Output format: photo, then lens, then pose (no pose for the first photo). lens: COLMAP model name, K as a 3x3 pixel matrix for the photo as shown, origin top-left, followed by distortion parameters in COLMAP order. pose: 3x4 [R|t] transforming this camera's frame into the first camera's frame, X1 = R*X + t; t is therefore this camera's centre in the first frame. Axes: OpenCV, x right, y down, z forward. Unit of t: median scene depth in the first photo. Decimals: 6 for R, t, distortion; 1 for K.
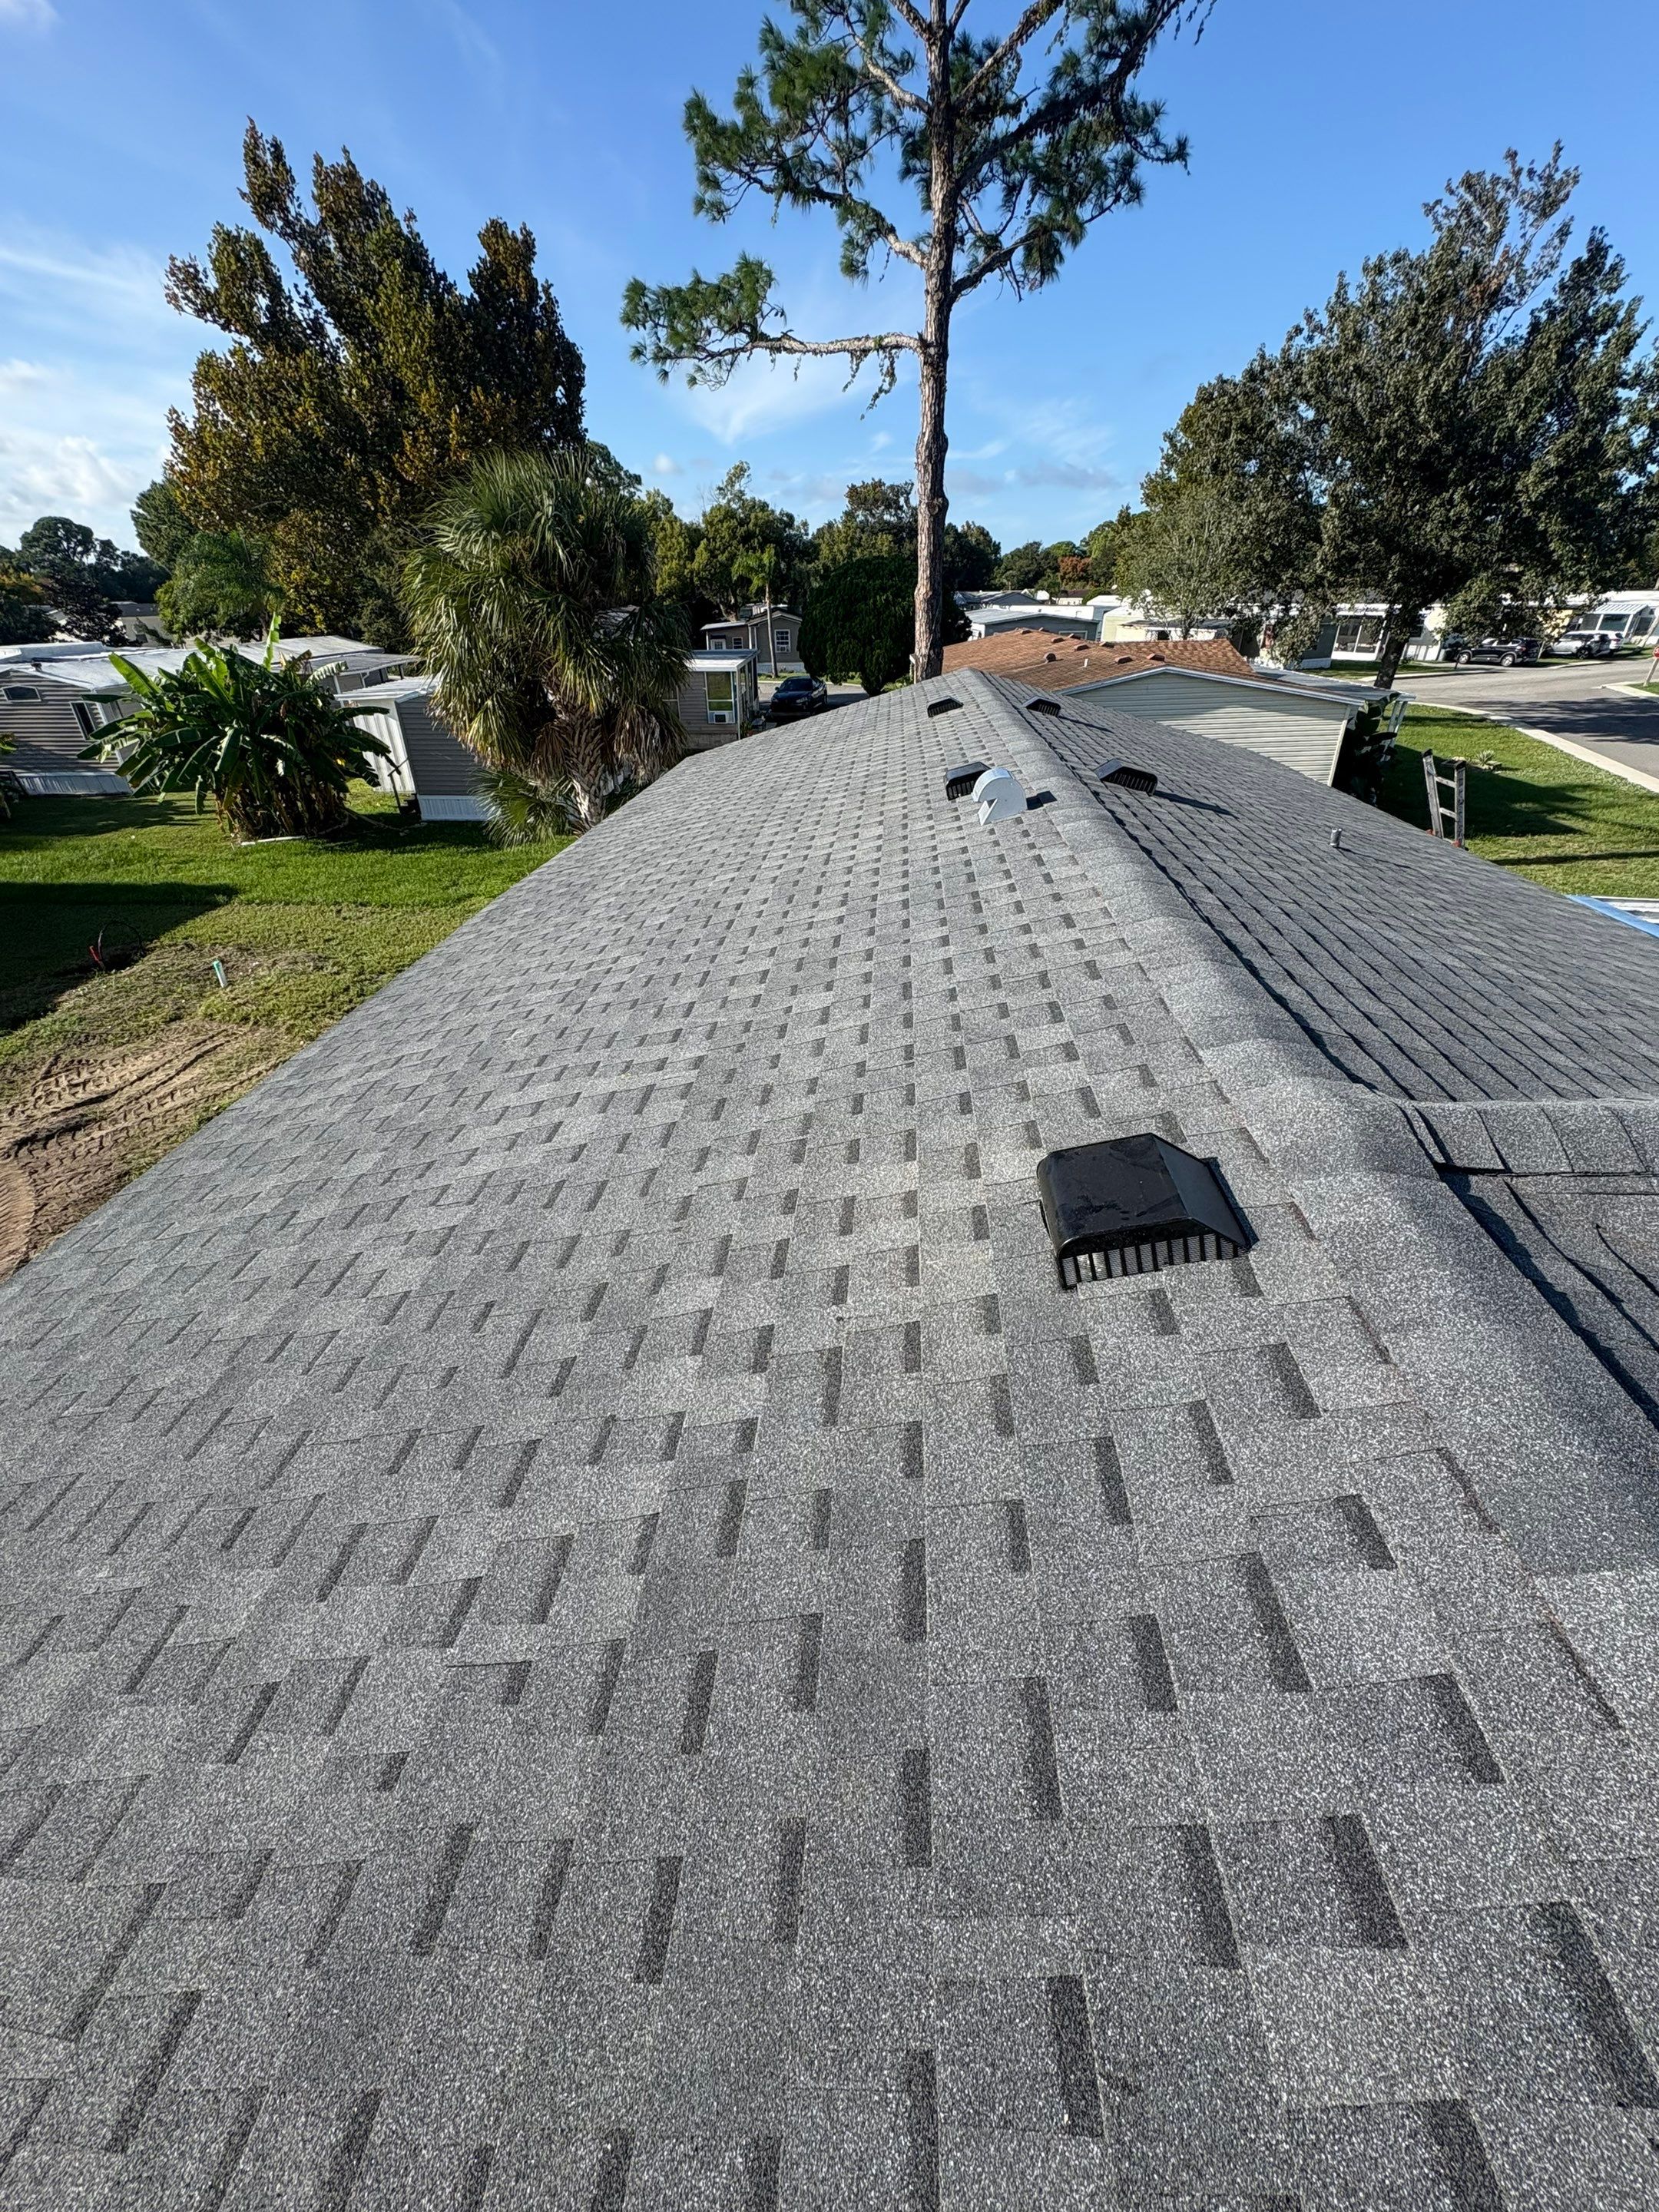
lens RADIAL K [[885.6, 0, 829.5], [0, 885.6, 1106.0], [0, 0, 1]] dist [0.005107, 0.000167]
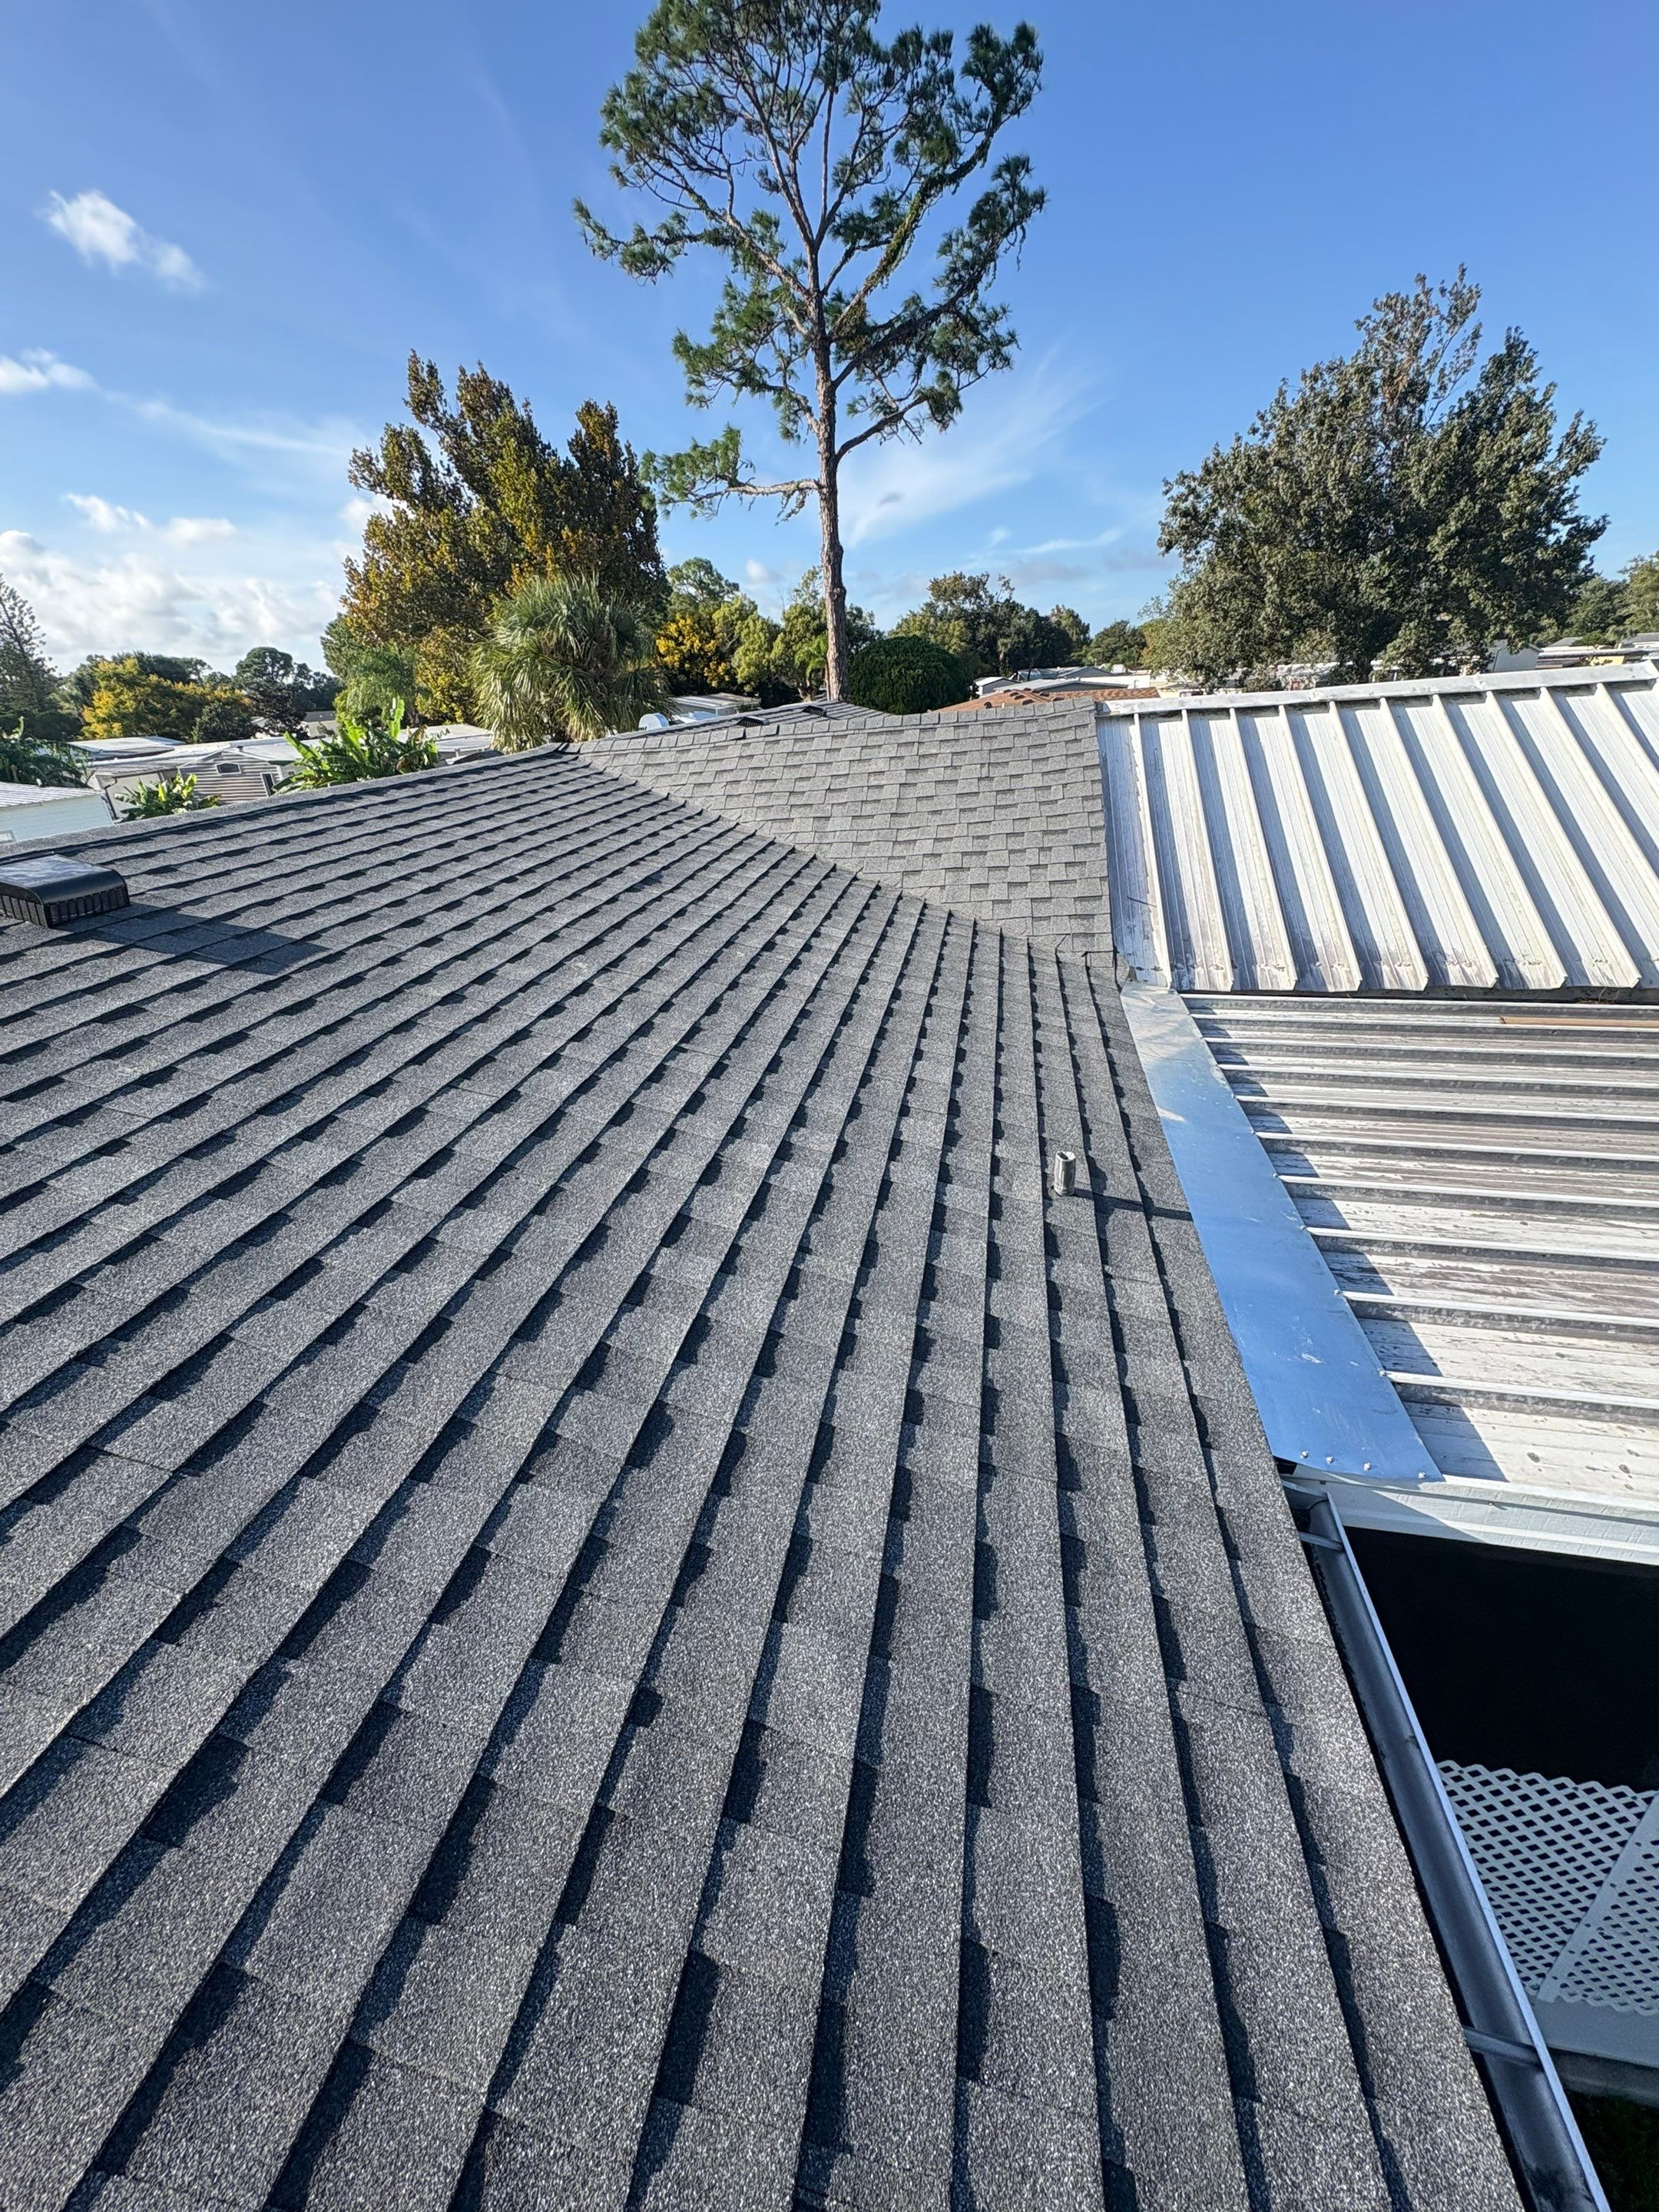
lens RADIAL K [[884.2, 0, 824.9], [0, 884.2, 1117.1], [0, 0, 1]] dist [0.000364, 0.000157]
pose [[0.991961, 0.015427, -0.125599, 0.137571], [-0.023902, 0.997517, -0.066251, 0.109981], [0.124265, 0.068720, 0.989867, -0.148027]]
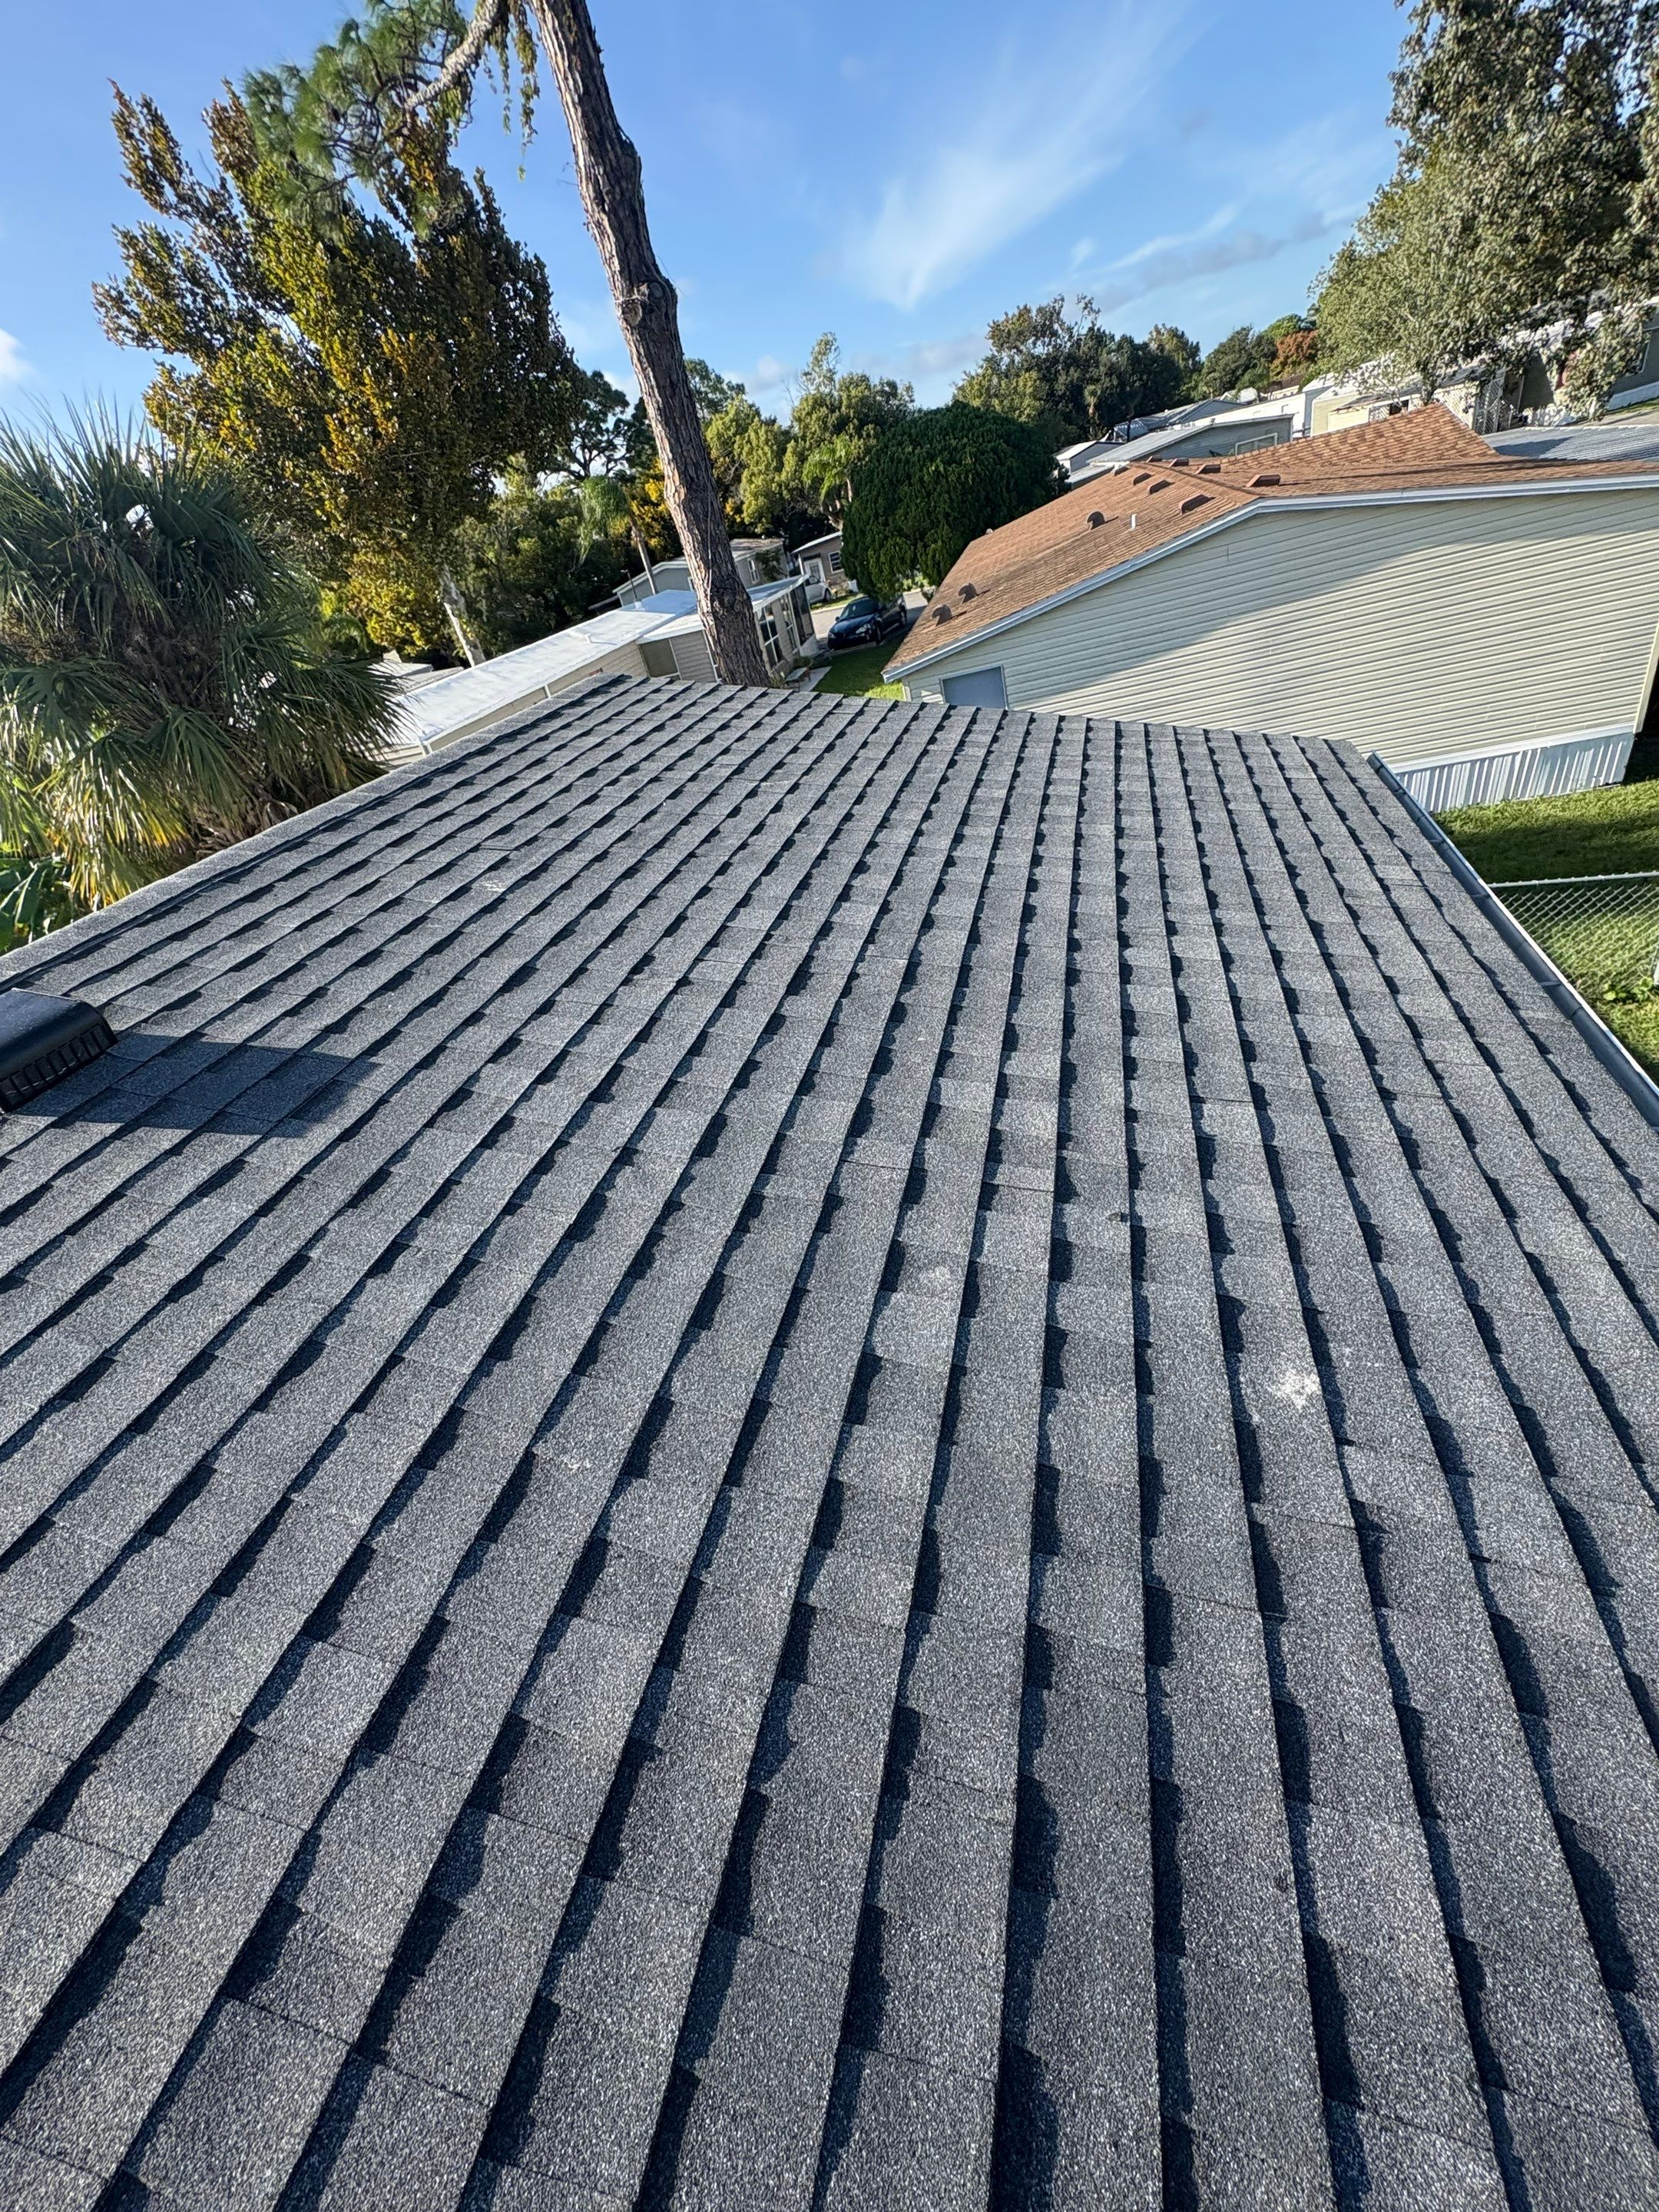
lens RADIAL K [[884.2, 0, 824.9], [0, 884.2, 1117.1], [0, 0, 1]] dist [0.000364, 0.000157]
pose [[0.961893, -0.068746, -0.264643, 0.149033], [0.094406, 0.991857, 0.085484, -0.123390], [0.256611, -0.107210, 0.960550, 0.238845]]
